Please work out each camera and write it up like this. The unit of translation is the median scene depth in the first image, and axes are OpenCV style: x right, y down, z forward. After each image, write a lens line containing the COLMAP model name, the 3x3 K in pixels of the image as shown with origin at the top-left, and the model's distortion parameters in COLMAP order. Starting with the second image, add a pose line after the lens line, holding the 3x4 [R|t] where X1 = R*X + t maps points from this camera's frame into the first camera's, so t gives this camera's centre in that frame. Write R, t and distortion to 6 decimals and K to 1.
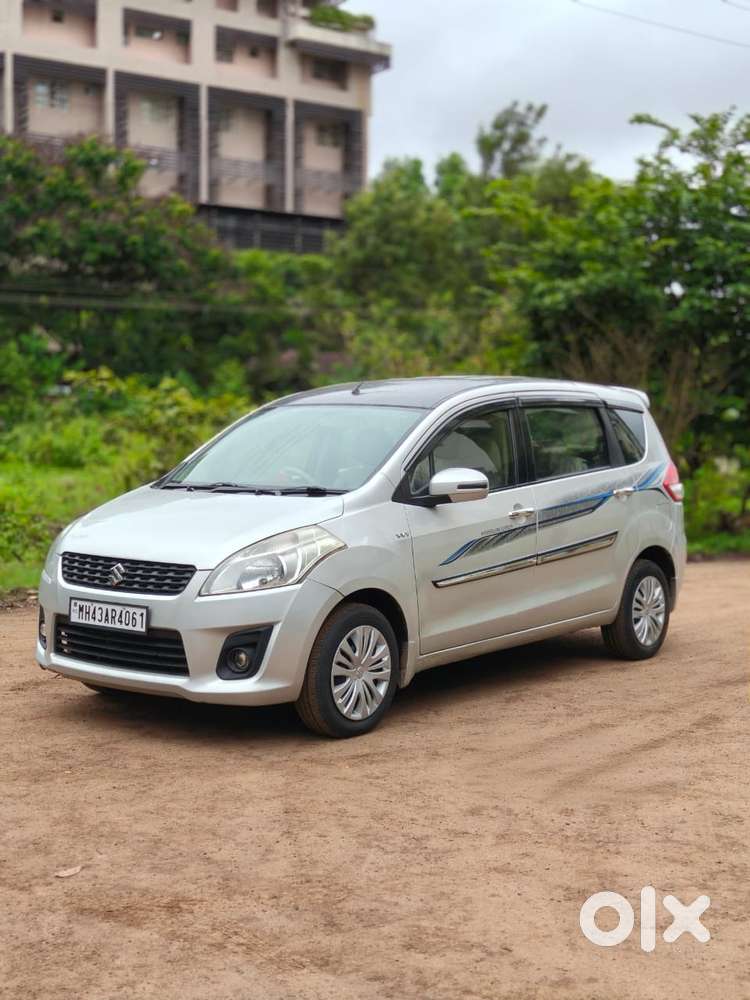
lens RADIAL K [[1401.3, 0, 372.0], [0, 1401.3, 500.4], [0, 0, 1]] dist [0.068696, 0.000000]
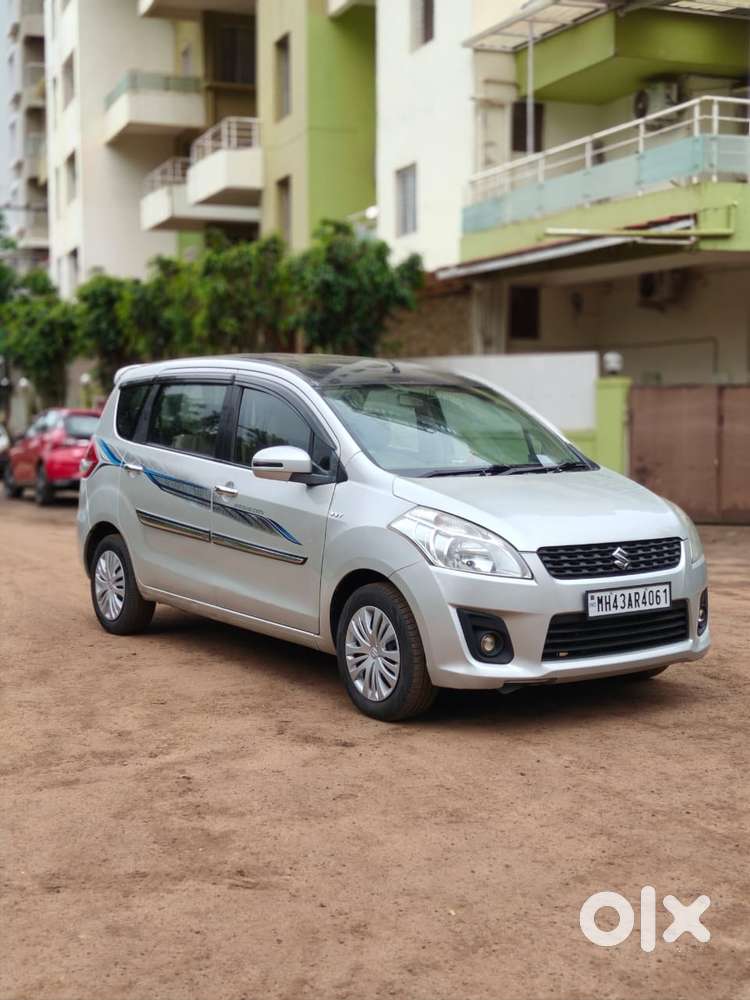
lens RADIAL K [[1401.3, 0, 371.0], [0, 1401.3, 499.4], [0, 0, 1]] dist [0.068696, 0.000000]
pose [[0.280675, -0.078869, 0.956557, -1.172601], [0.059251, 0.996141, 0.064748, -0.062673], [-0.957972, 0.038504, 0.284265, 0.891645]]
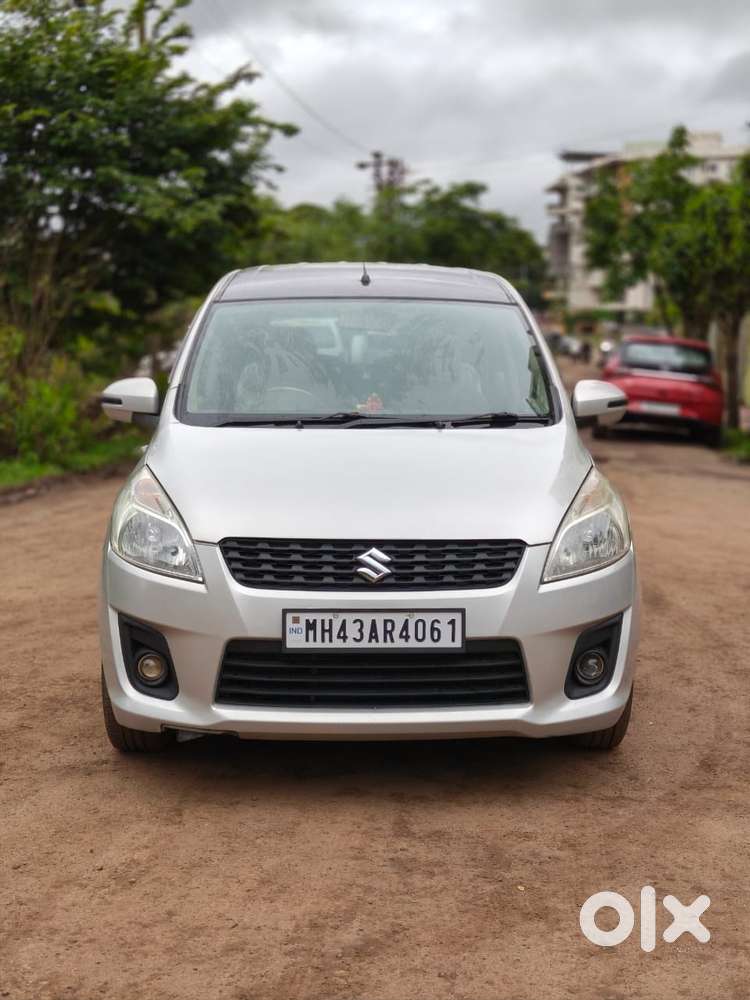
lens RADIAL K [[1401.3, 0, 382.3], [0, 1401.3, 503.4], [0, 0, 1]] dist [0.068696, 0.000000]
pose [[0.763474, -0.086057, 0.640079, -0.588417], [0.037242, 0.995300, 0.089393, -0.032455], [-0.644763, -0.044411, 0.763091, 0.513936]]
